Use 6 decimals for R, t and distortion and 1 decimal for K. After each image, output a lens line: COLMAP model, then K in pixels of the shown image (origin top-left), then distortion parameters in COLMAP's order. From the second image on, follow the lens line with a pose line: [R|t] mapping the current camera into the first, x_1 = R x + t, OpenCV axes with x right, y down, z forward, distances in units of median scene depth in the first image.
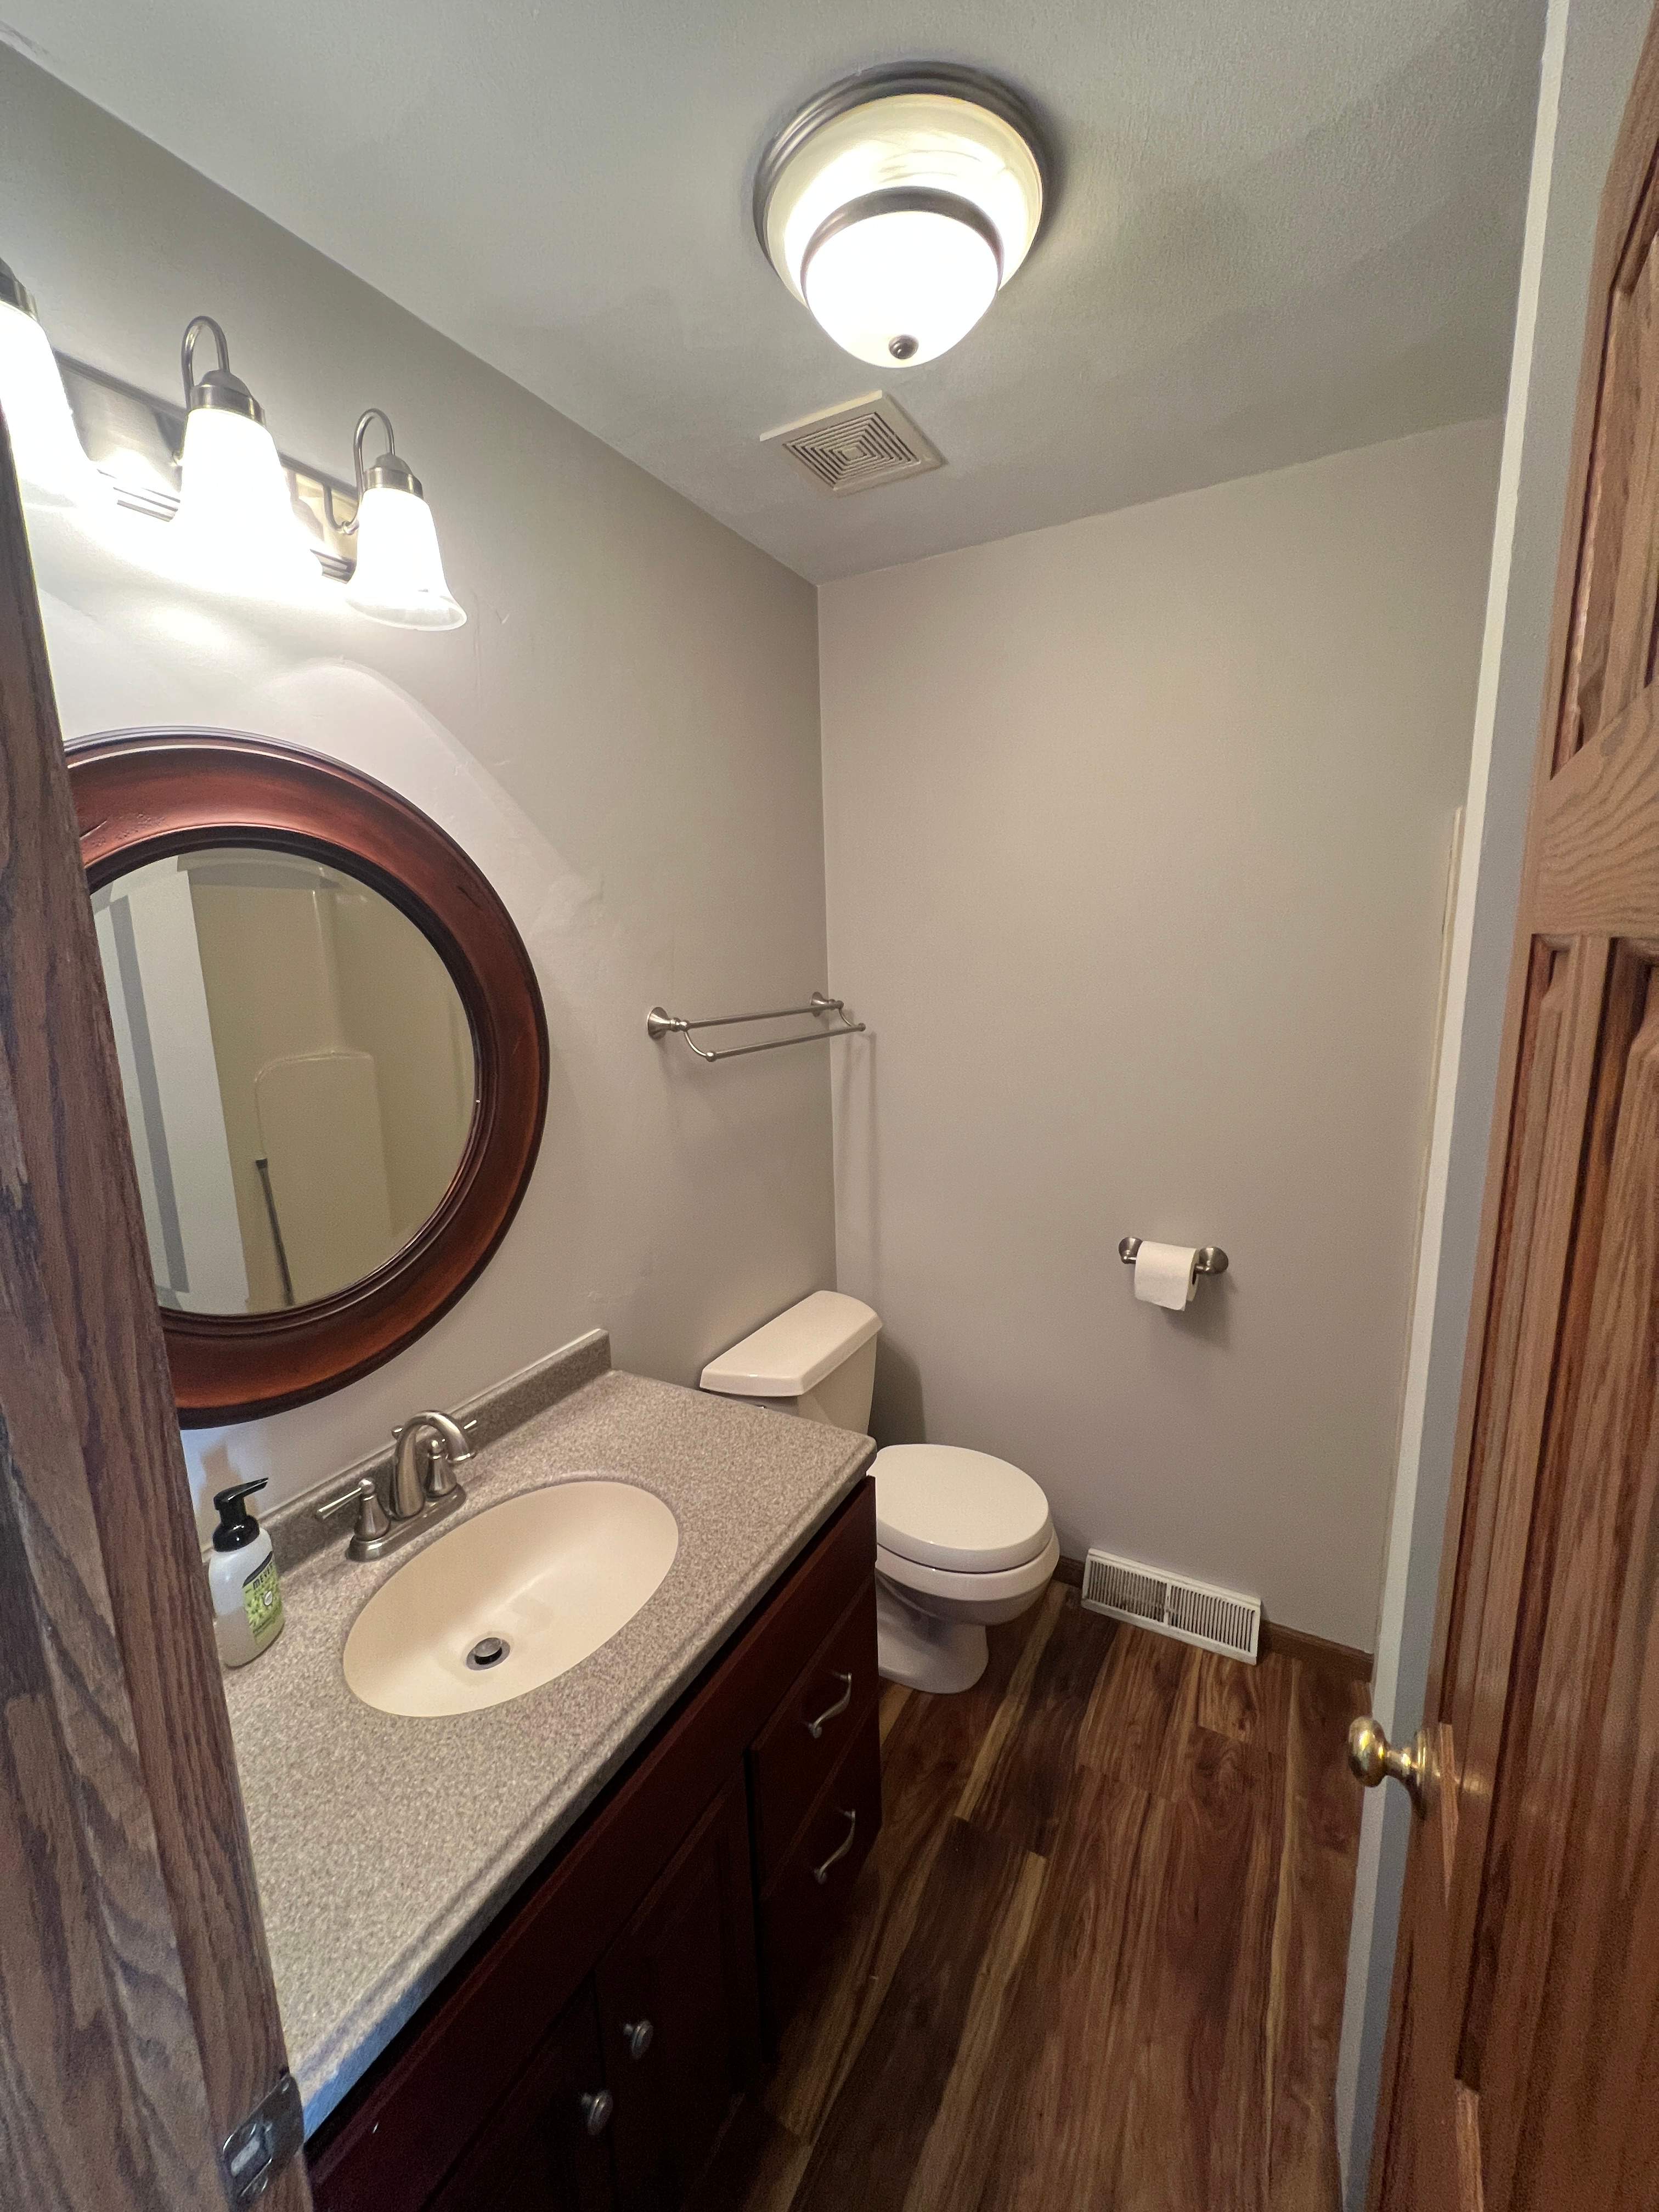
lens RADIAL K [[879.7, 0, 830.0], [0, 879.7, 1106.6], [0, 0, 1]] dist [0.000464, -0.000321]
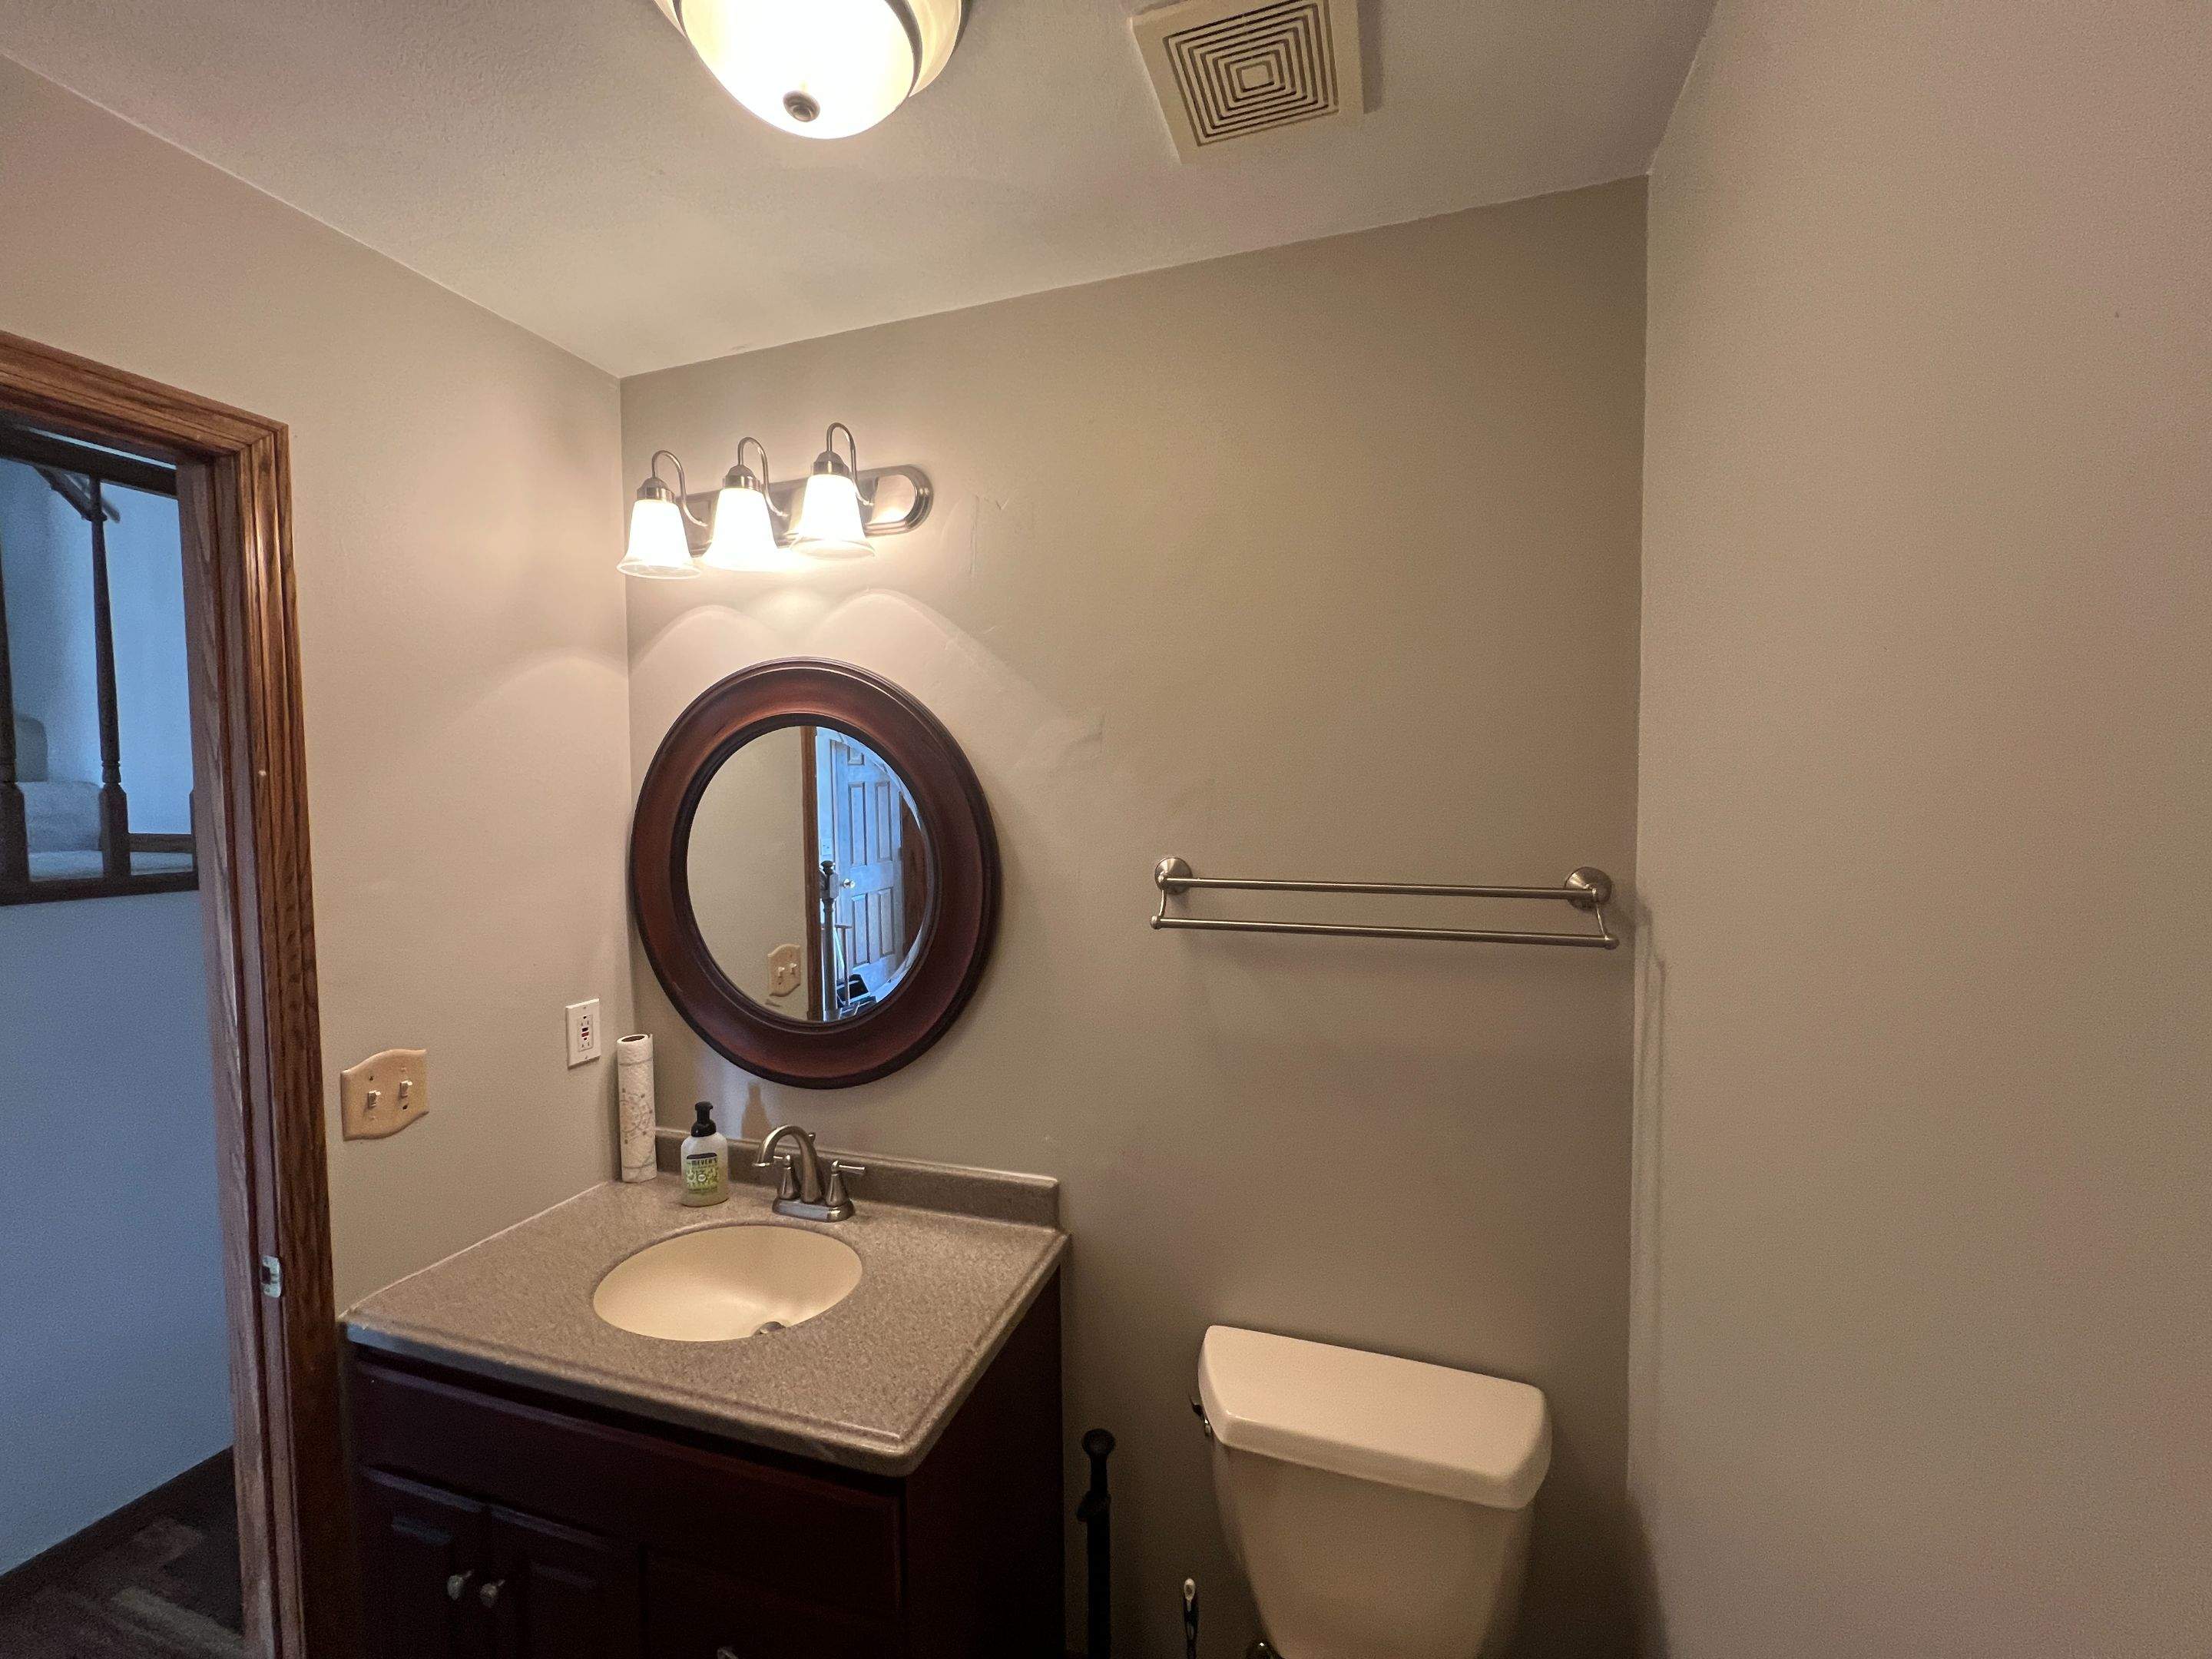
lens RADIAL K [[879.9, 0, 1117.0], [0, 879.9, 833.6], [0, 0, 1]] dist [-0.000388, -0.000083]
pose [[0.197530, 0.064317, -0.978185, 0.846070], [-0.175421, 0.984058, 0.029279, -0.201652], [0.964474, 0.165810, 0.205664, 1.022601]]
